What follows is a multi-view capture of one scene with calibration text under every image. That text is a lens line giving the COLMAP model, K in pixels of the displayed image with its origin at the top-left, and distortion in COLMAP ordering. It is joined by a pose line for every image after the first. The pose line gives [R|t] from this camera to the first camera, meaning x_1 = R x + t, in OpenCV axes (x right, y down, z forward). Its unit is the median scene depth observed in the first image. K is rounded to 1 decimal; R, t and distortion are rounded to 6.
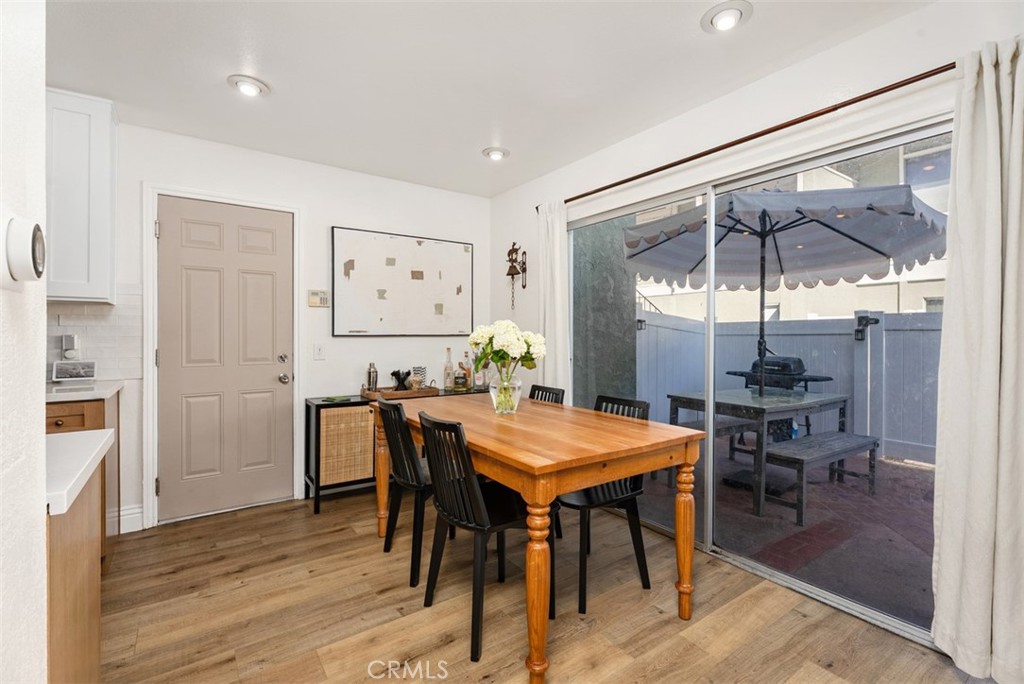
lens RADIAL K [[459.4, 0, 510.1], [0, 459.4, 334.2], [0, 0, 1]] dist [0.002943, -0.002852]
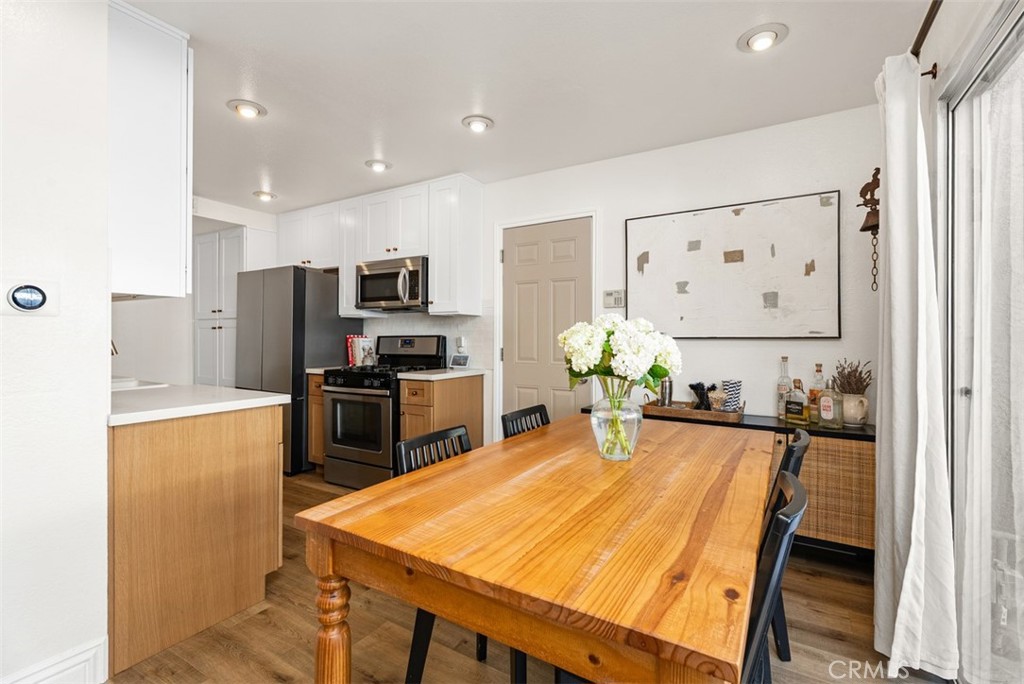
lens RADIAL K [[459.4, 0, 511.7], [0, 459.4, 337.0], [0, 0, 1]] dist [0.002943, -0.002852]
pose [[0.405496, -0.002042, -0.914094, 0.358597], [-0.003521, 0.999987, -0.003796, 0.005217], [0.914090, 0.004758, 0.405484, 0.412273]]
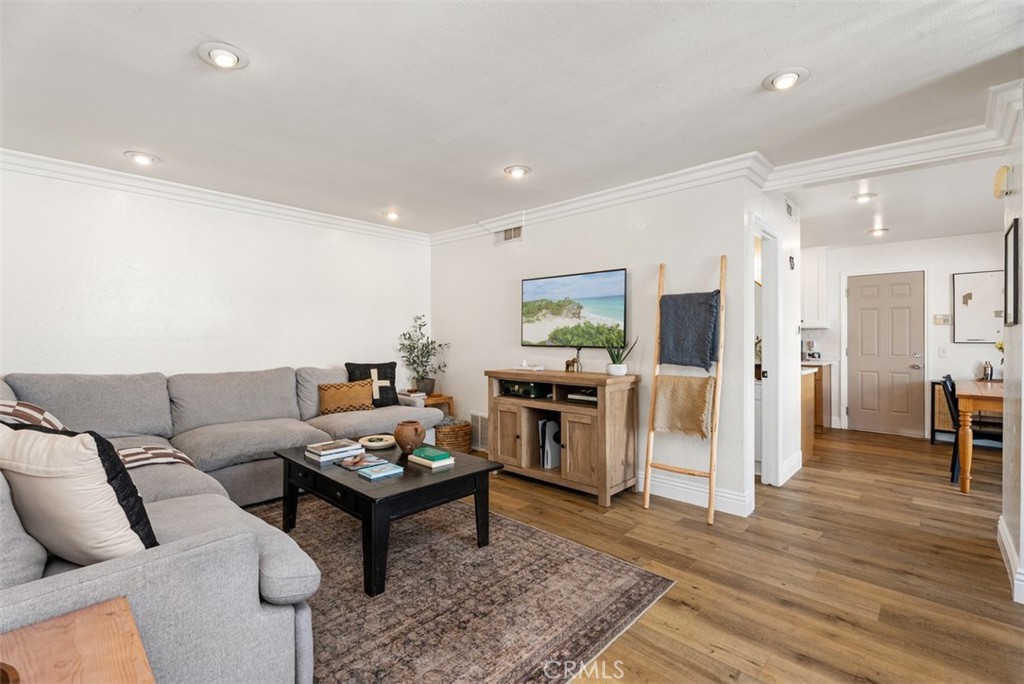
lens RADIAL K [[459.4, 0, 512.3], [0, 459.4, 338.2], [0, 0, 1]] dist [0.002943, -0.002852]
pose [[0.205384, 0.000775, -0.978681, 0.855810], [-0.001874, 0.999998, 0.000399, -0.008947], [0.978680, 0.001752, 0.205385, -0.824245]]
